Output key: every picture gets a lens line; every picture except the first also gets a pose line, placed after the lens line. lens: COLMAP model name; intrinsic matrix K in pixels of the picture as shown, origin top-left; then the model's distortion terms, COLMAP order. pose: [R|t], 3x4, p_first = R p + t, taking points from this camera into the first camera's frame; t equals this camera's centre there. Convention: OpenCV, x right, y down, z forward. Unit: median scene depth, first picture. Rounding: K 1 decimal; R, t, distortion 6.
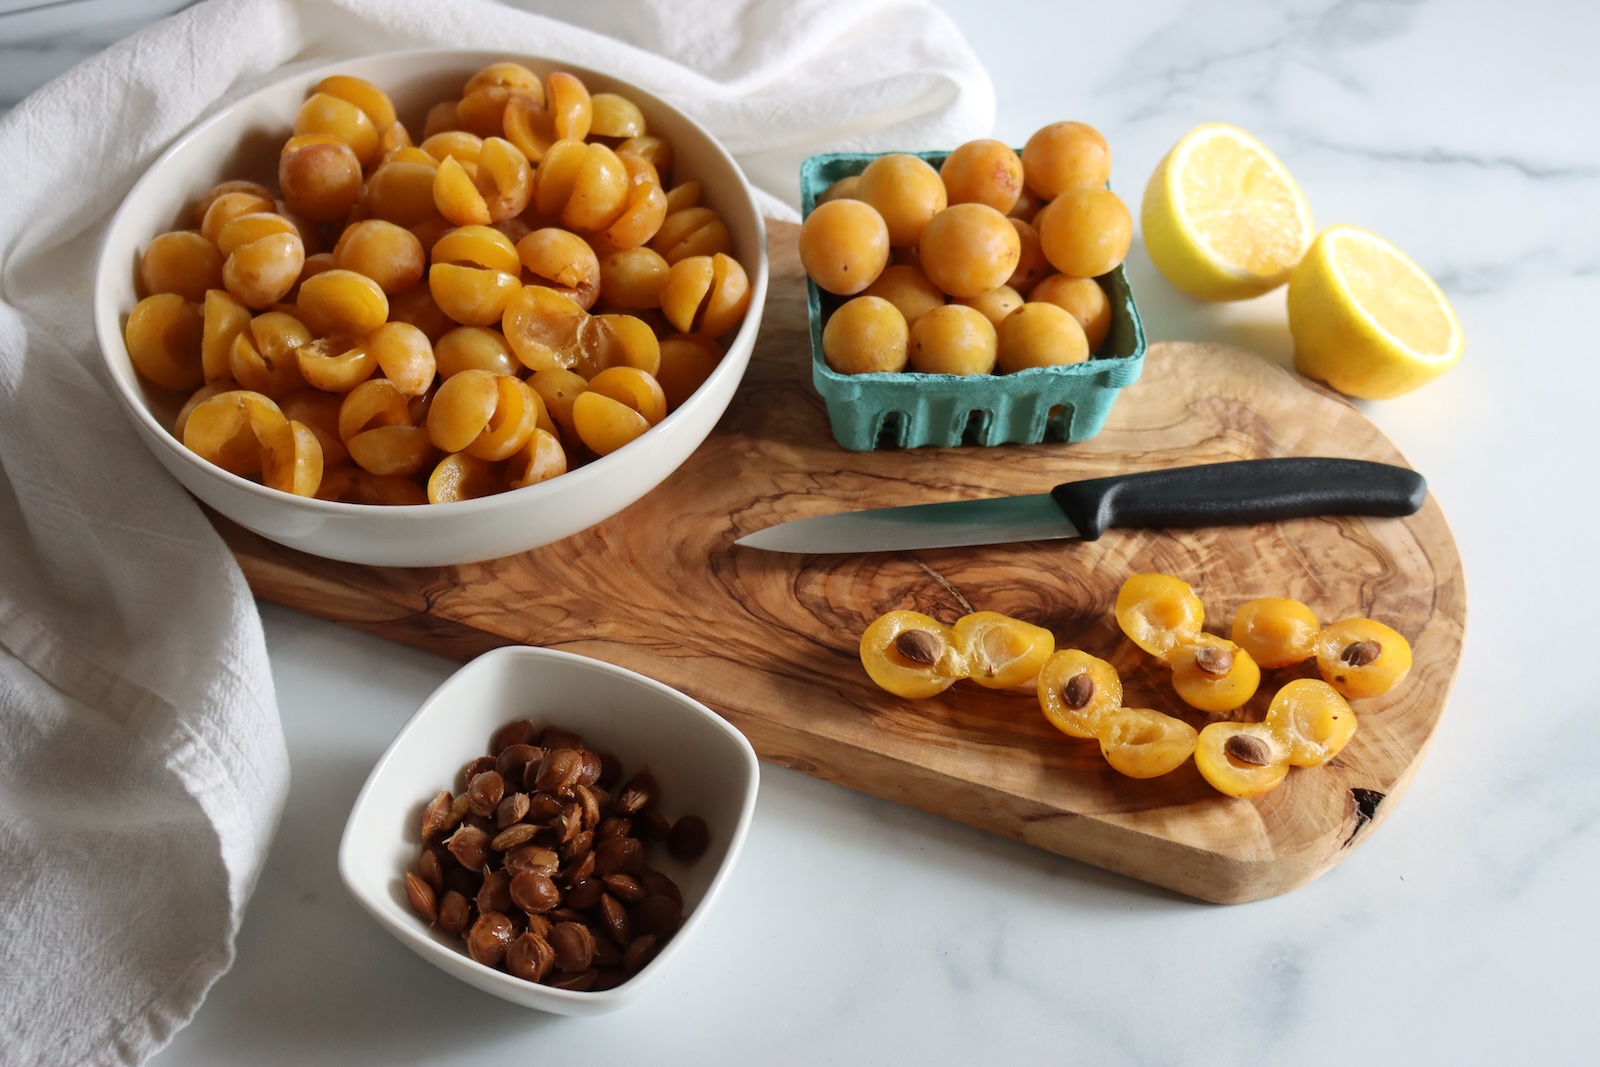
lens RADIAL K [[2085.0, 0, 800.0], [0, 2085.0, 533.5], [0, 0, 1]] dist [-0.060262, -0.015091]
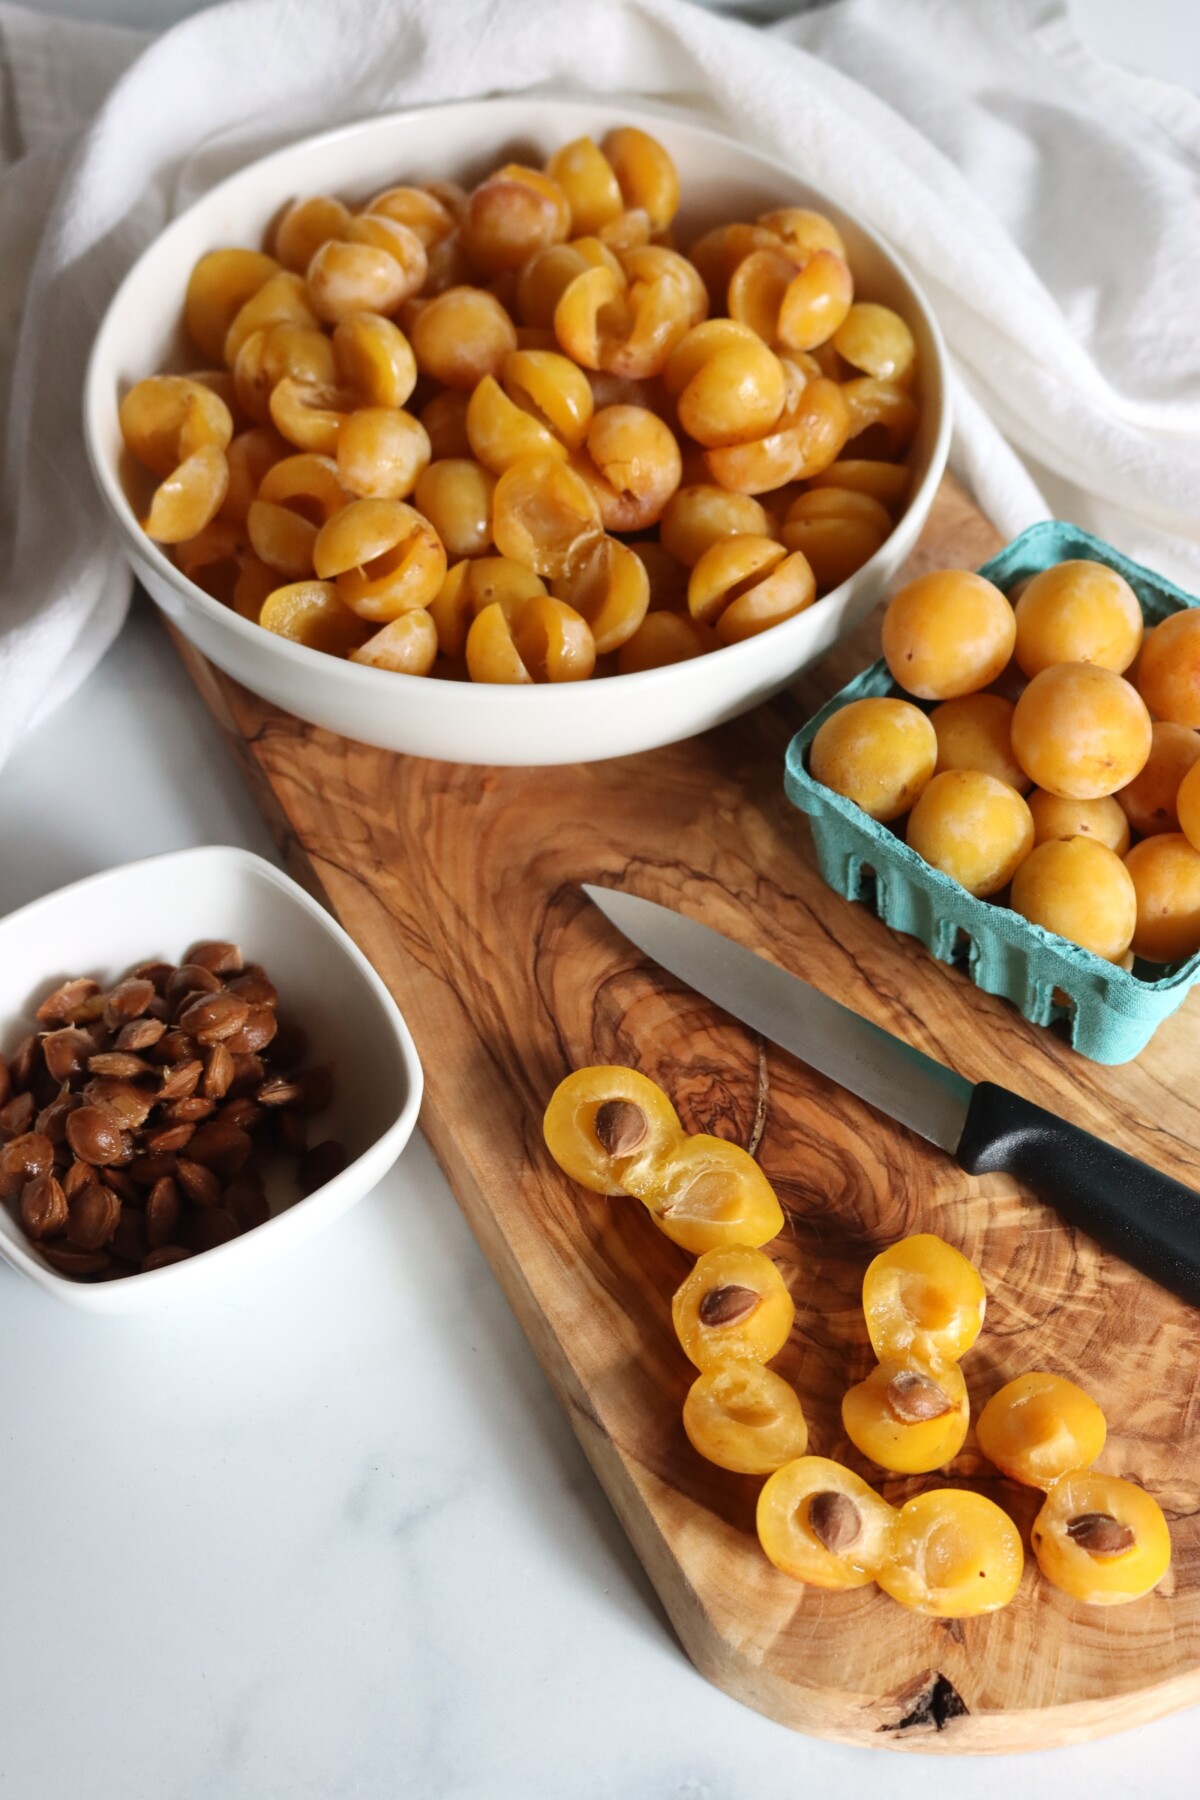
lens RADIAL K [[2659.8, 0, 603.2], [0, 2659.8, 929.3], [0, 0, 1]] dist [-0.044694, 0.061877]
pose [[0.711688, 0.559175, -0.425234, 0.391967], [-0.539195, 0.822815, 0.179570, -0.159408], [0.450299, 0.101486, 0.887091, 0.155143]]
